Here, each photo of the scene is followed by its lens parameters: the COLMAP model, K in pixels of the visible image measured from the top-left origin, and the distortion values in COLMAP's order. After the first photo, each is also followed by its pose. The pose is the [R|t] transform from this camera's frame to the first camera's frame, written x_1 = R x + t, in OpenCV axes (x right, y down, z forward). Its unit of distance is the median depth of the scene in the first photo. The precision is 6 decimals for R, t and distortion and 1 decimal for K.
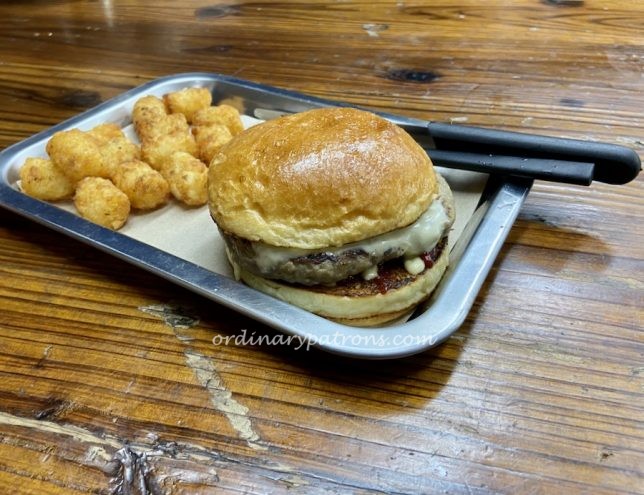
lens RADIAL K [[521.8, 0, 322.0], [0, 521.8, 247.3], [0, 0, 1]] dist [0.025464, -0.010122]
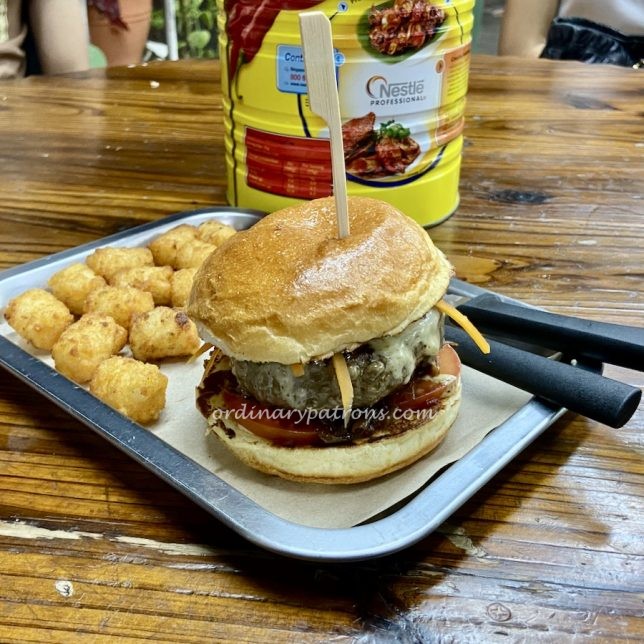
lens RADIAL K [[701.1, 0, 322.0], [0, 701.1, 322.2], [0, 0, 1]] dist [0.021024, 0.000000]
pose [[0.999194, -0.025176, 0.031265, -0.215998], [0.028921, 0.991638, -0.125772, 0.036696], [-0.027837, 0.126575, 0.991566, -0.187864]]
